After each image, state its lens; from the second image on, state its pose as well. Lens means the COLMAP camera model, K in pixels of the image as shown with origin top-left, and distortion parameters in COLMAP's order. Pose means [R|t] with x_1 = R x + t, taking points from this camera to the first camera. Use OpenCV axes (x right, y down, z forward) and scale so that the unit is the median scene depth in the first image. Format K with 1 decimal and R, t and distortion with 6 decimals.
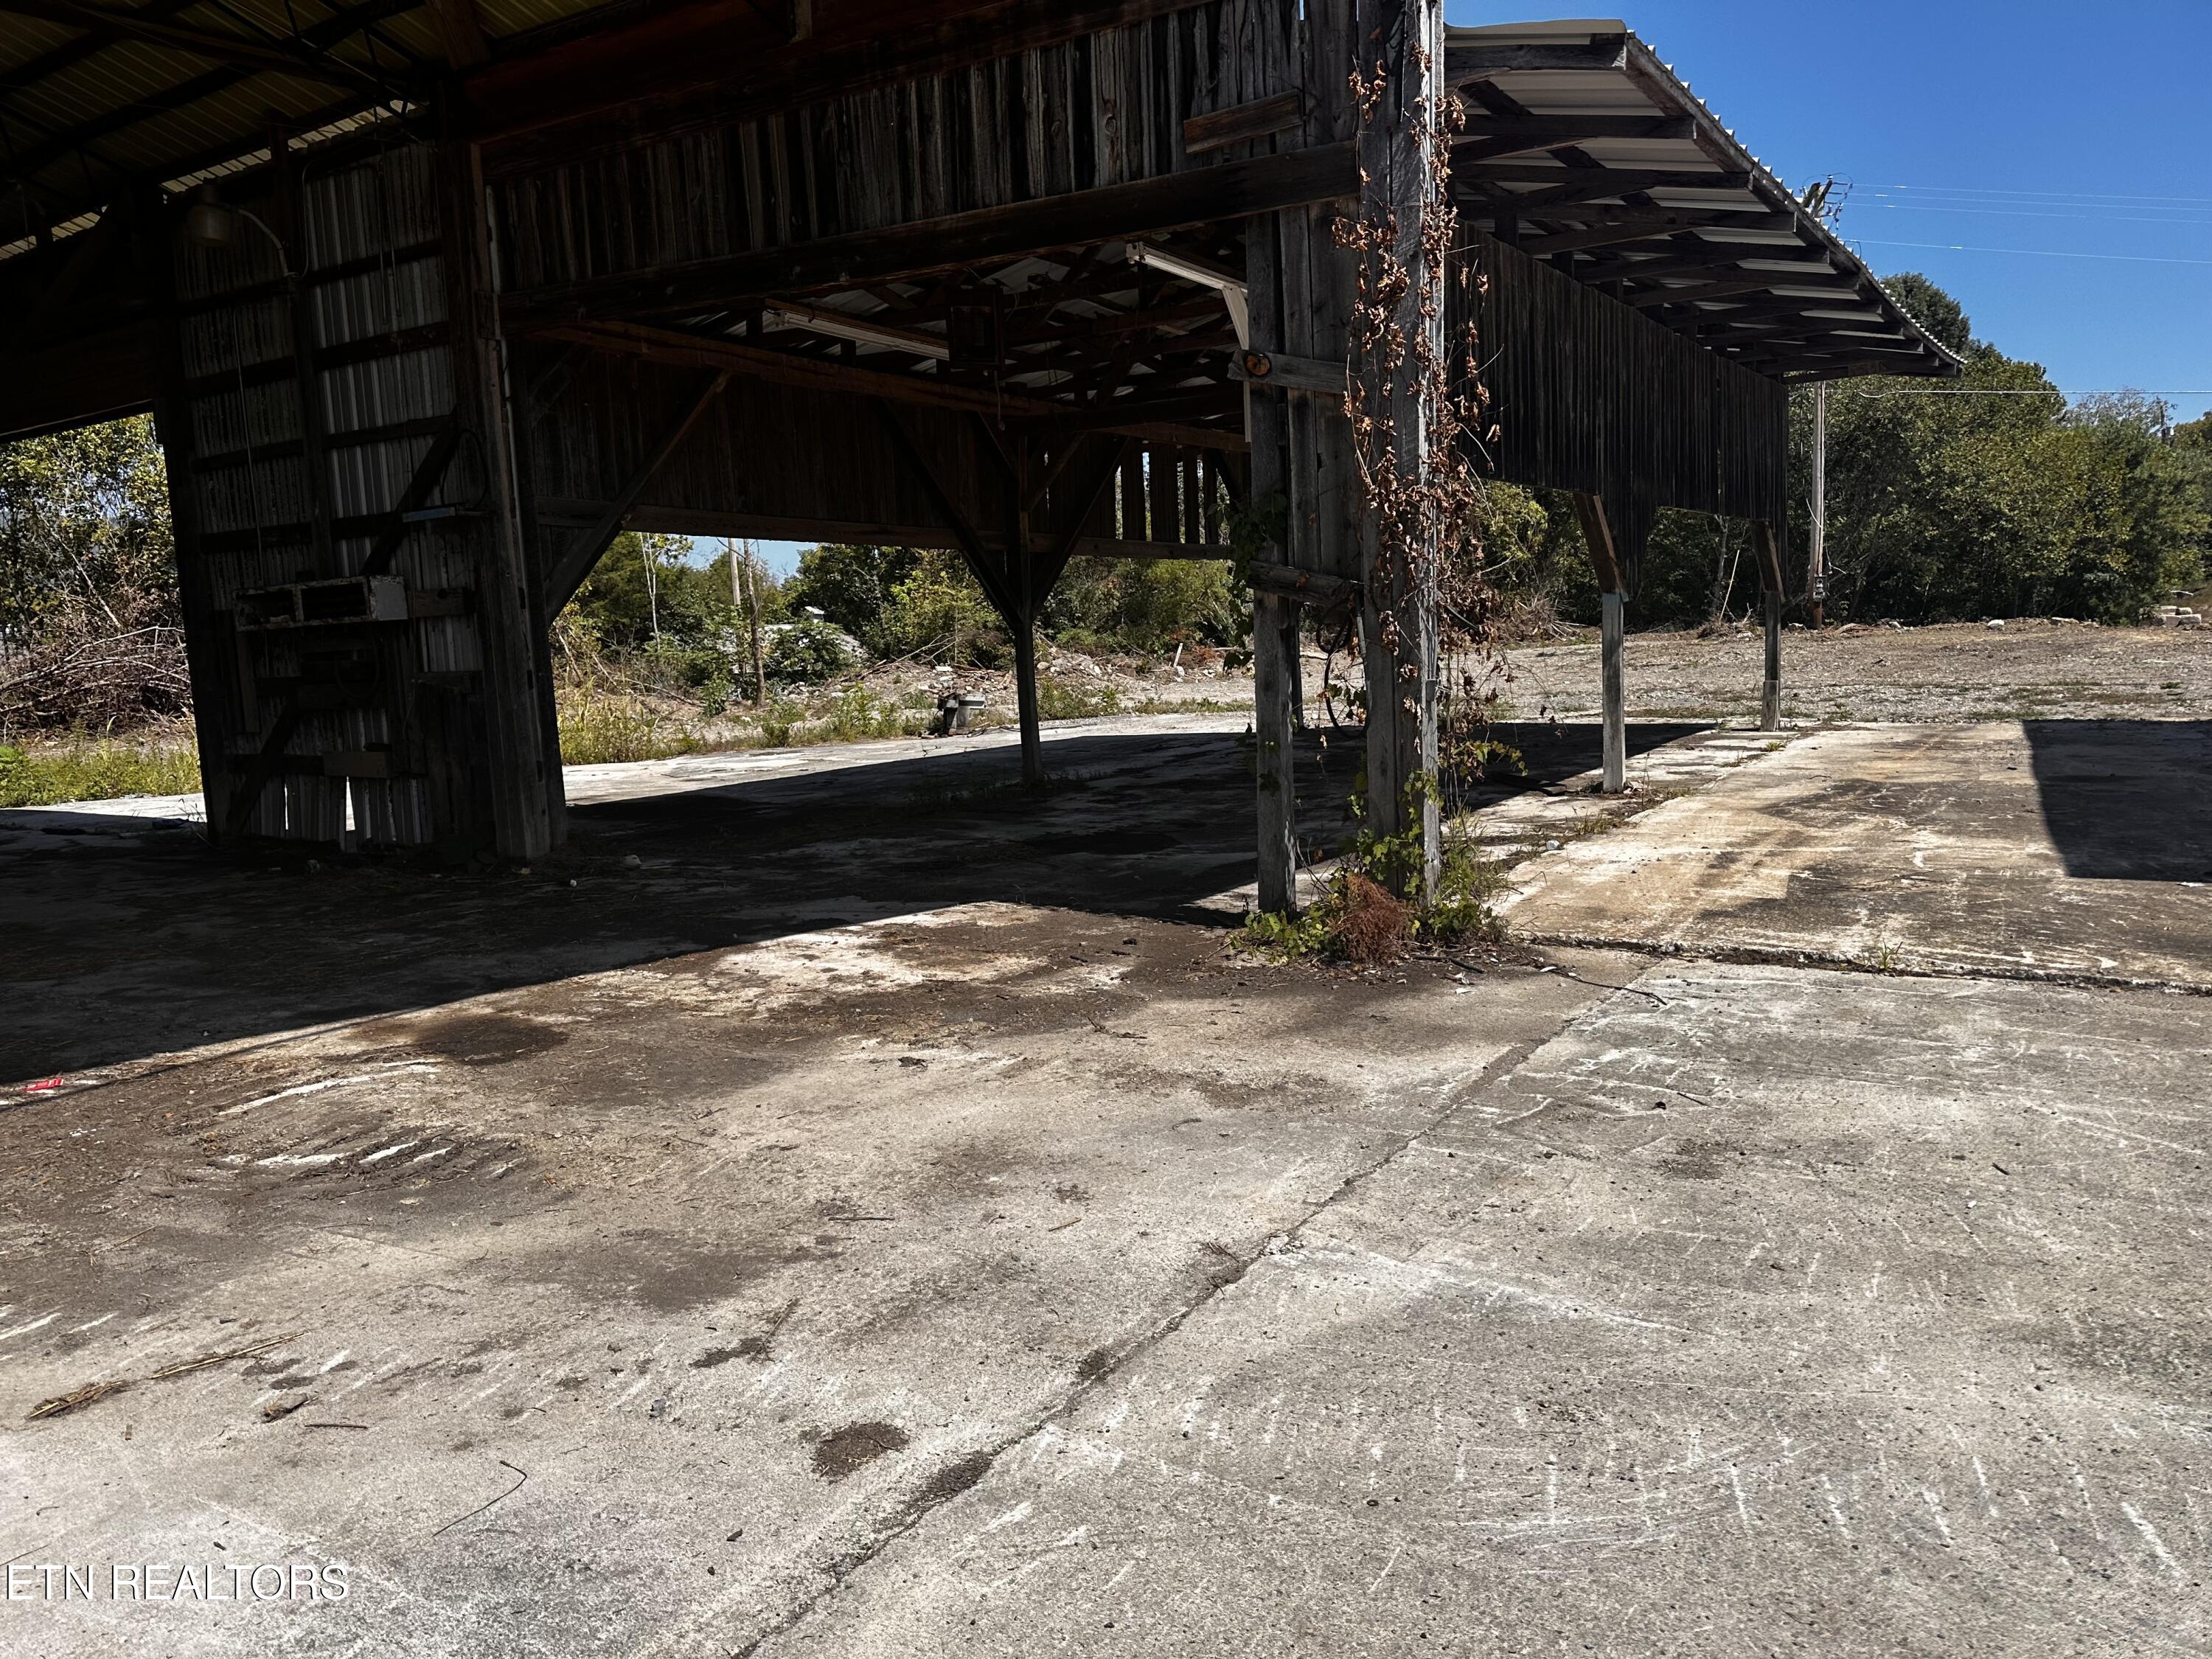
lens RADIAL K [[1563.4, 0, 1101.4], [0, 1563.4, 844.8], [0, 0, 1]] dist [0.032256, -0.031658]
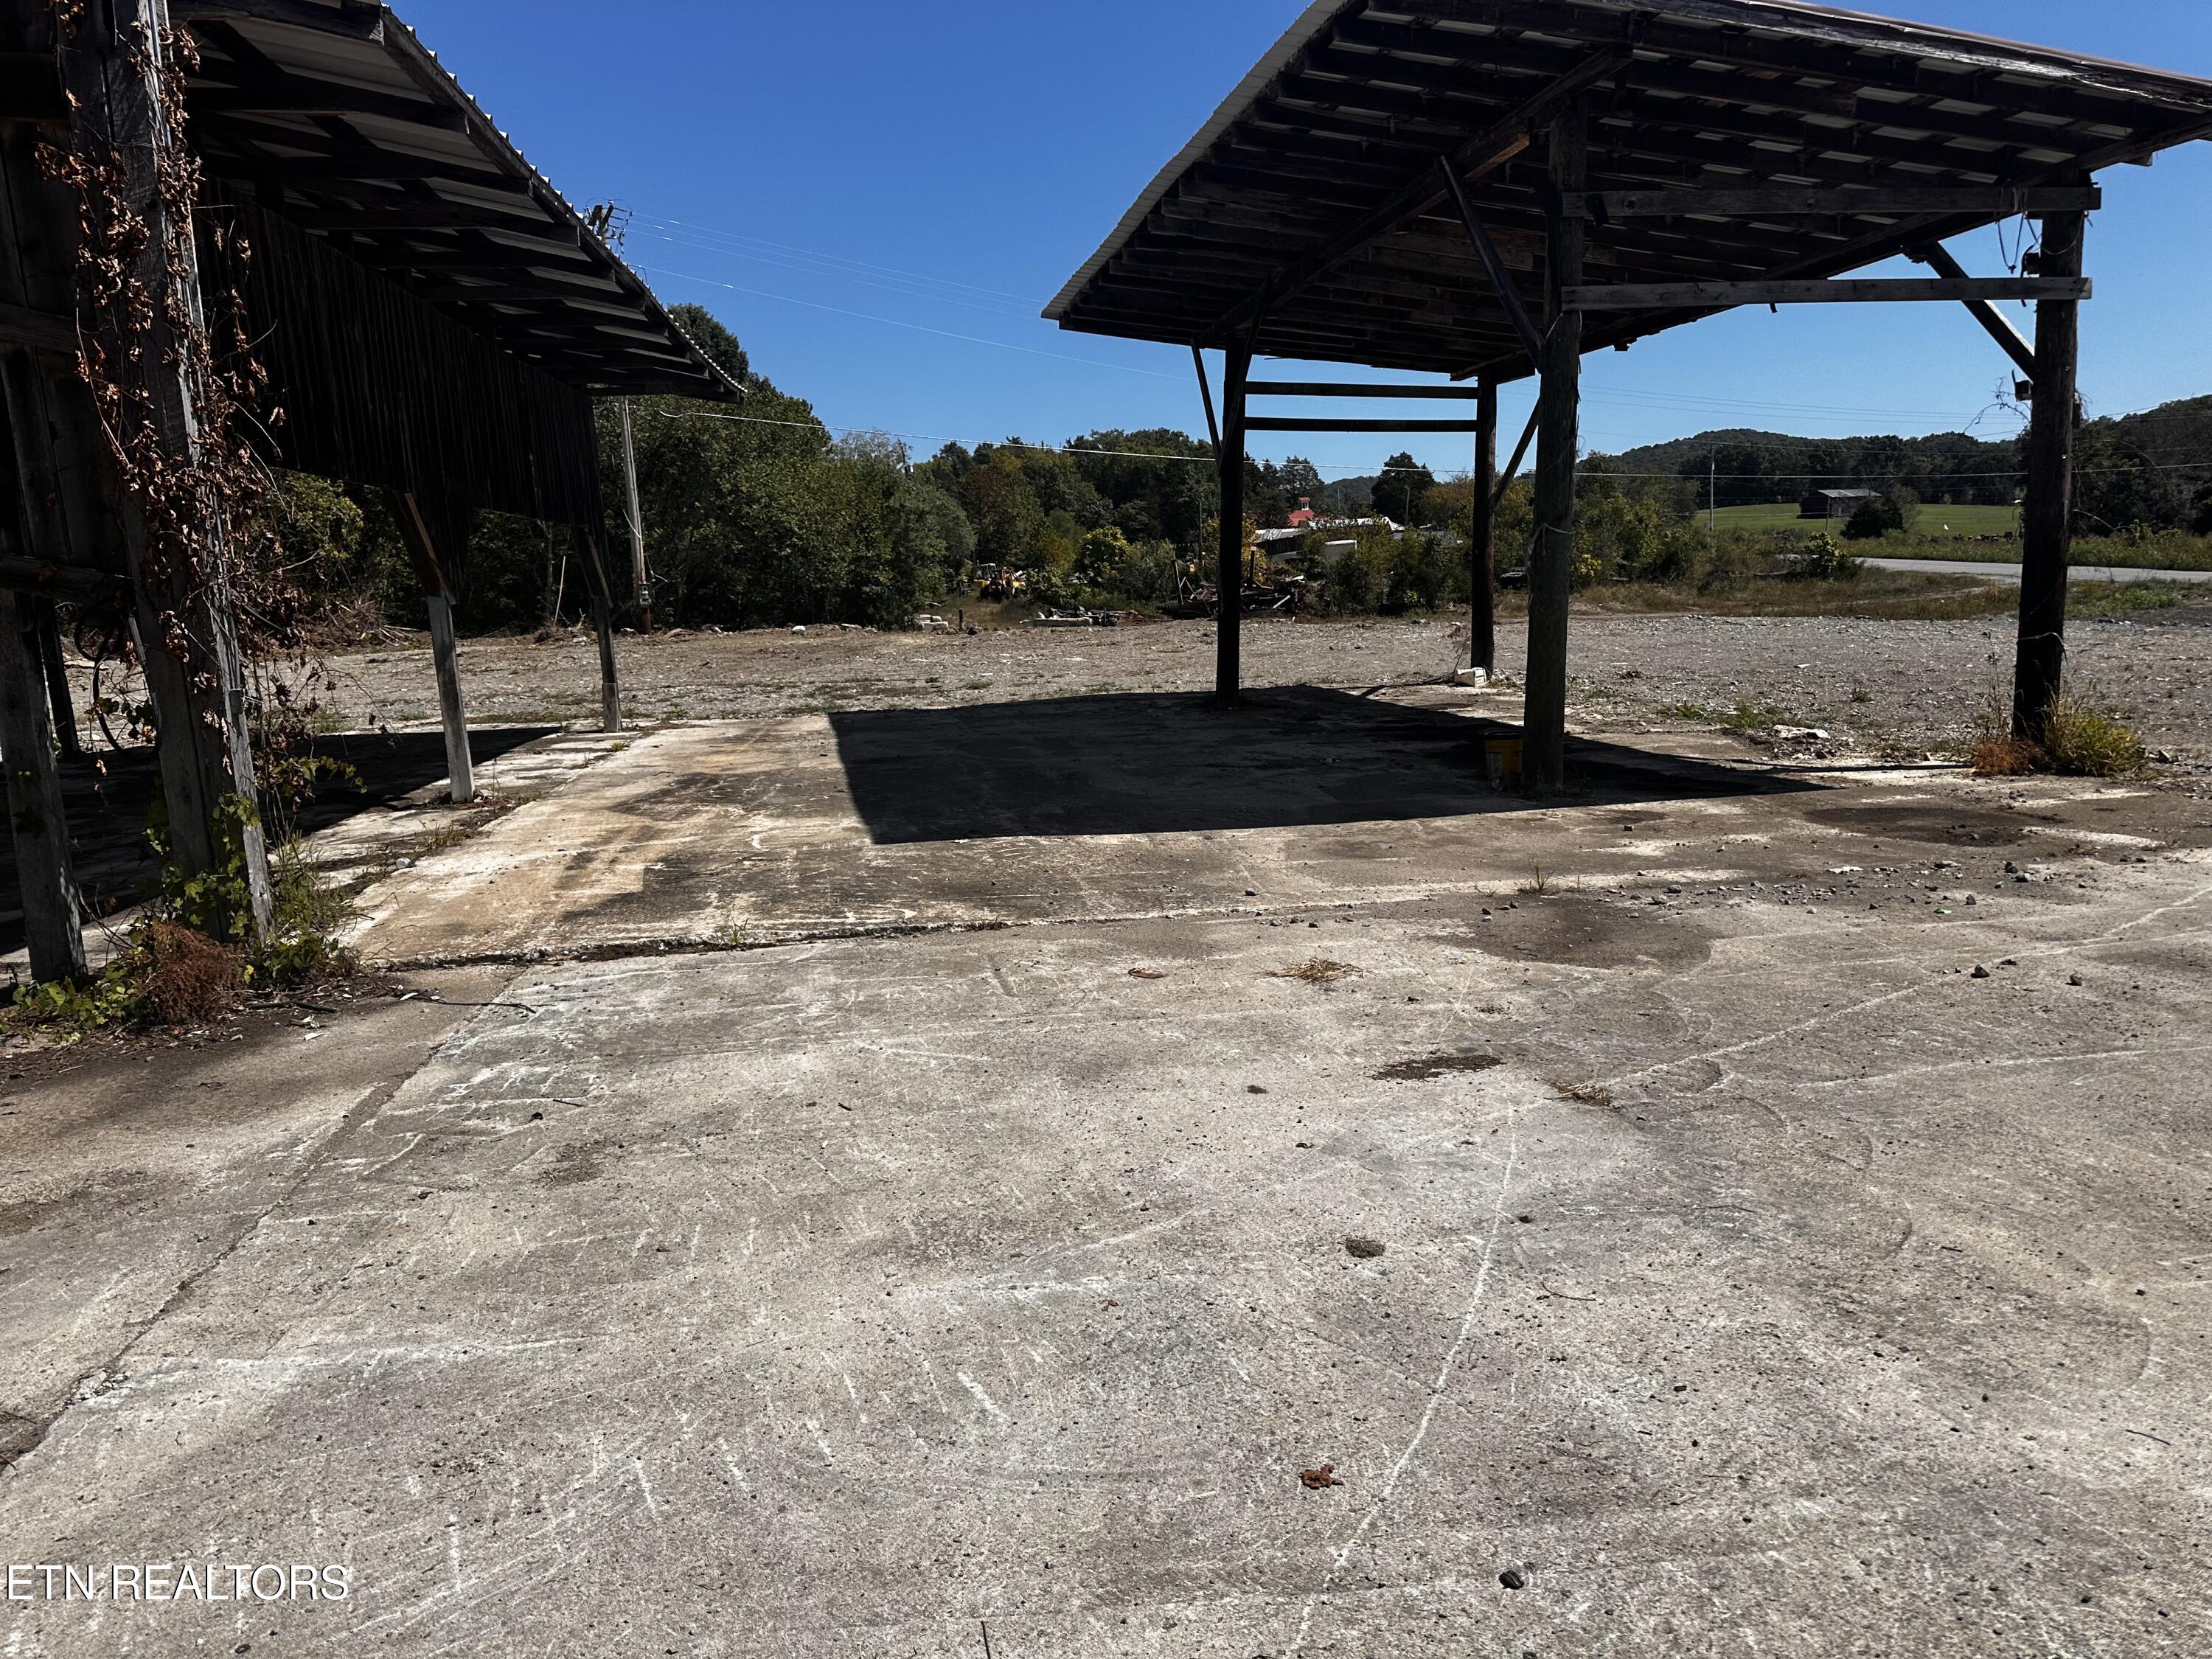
lens RADIAL K [[1547.7, 0, 1121.7], [0, 1547.7, 840.5], [0, 0, 1]] dist [0.134801, -0.202978]
pose [[0.755578, -0.094305, 0.648234, 0.004488], [0.098449, 0.994691, 0.029955, 0.000638], [-0.647618, 0.041185, 0.760851, 0.004387]]
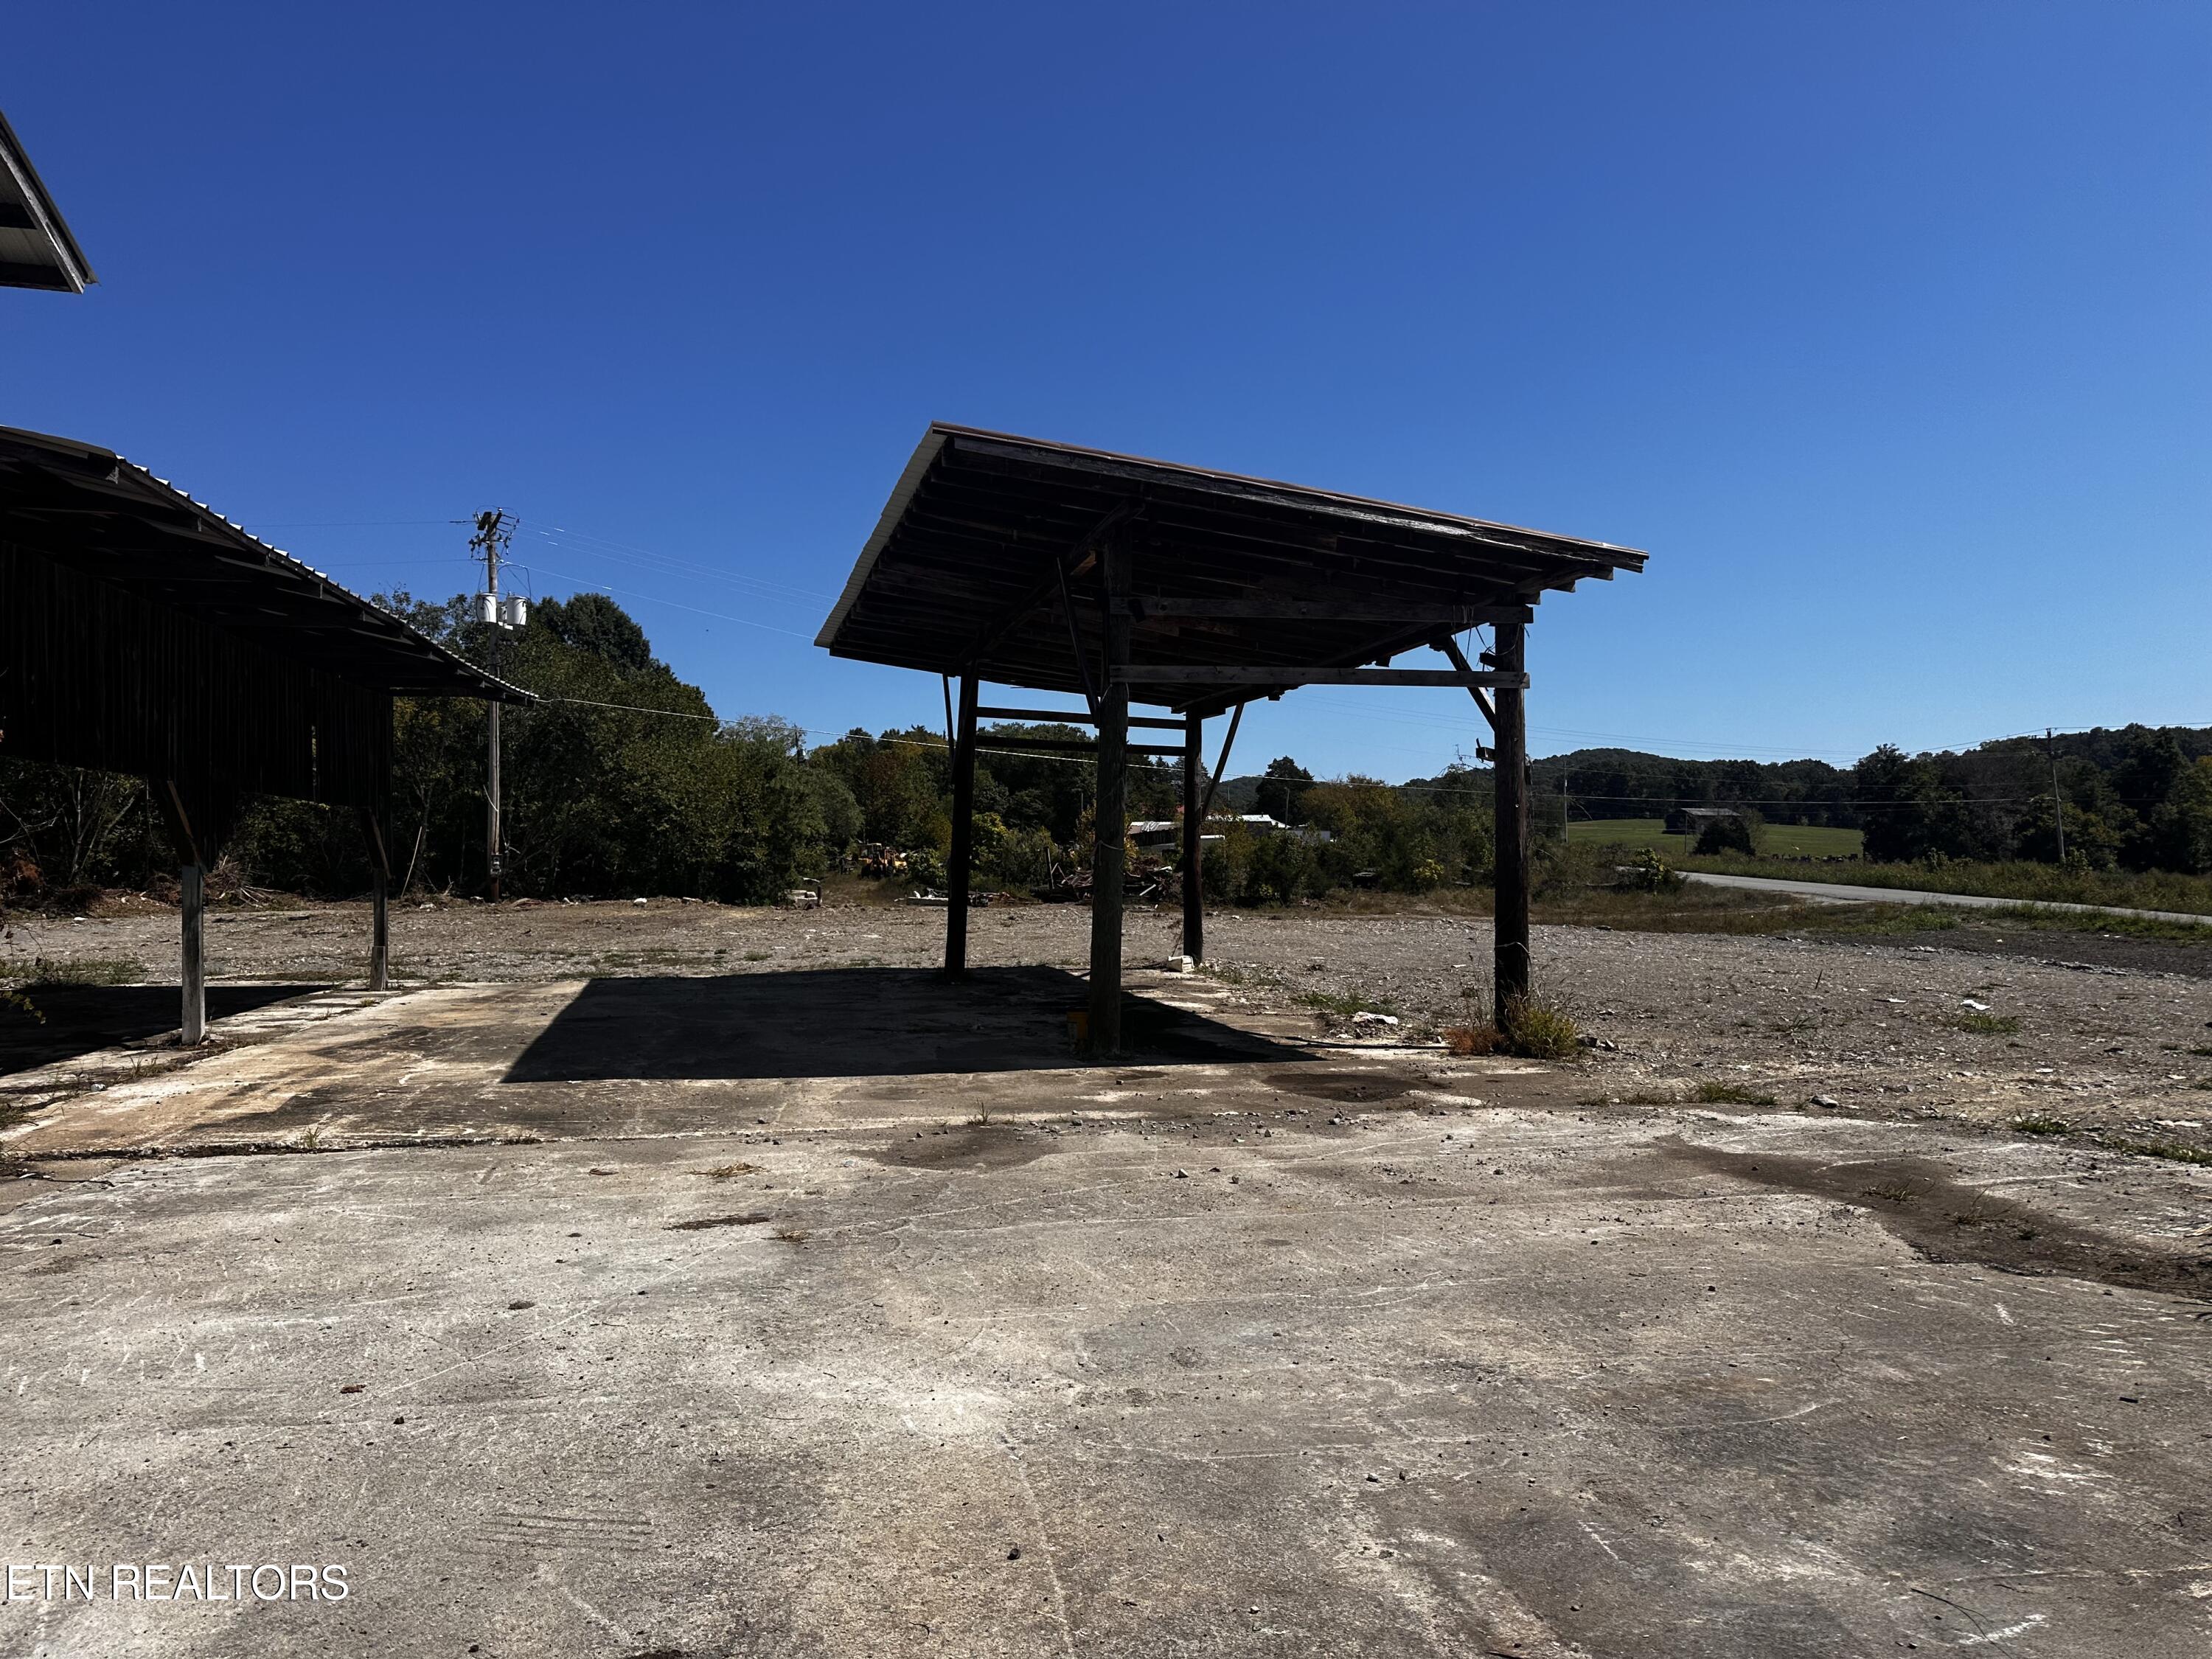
lens RADIAL K [[1547.5, 0, 1115.1], [0, 1547.5, 842.9], [0, 0, 1]] dist [0.118554, -0.161421]
pose [[0.718102, 0.050965, 0.694070, 0.013647], [0.069105, 0.987164, -0.143984, 0.028633], [-0.692499, 0.151359, 0.705362, -0.233742]]
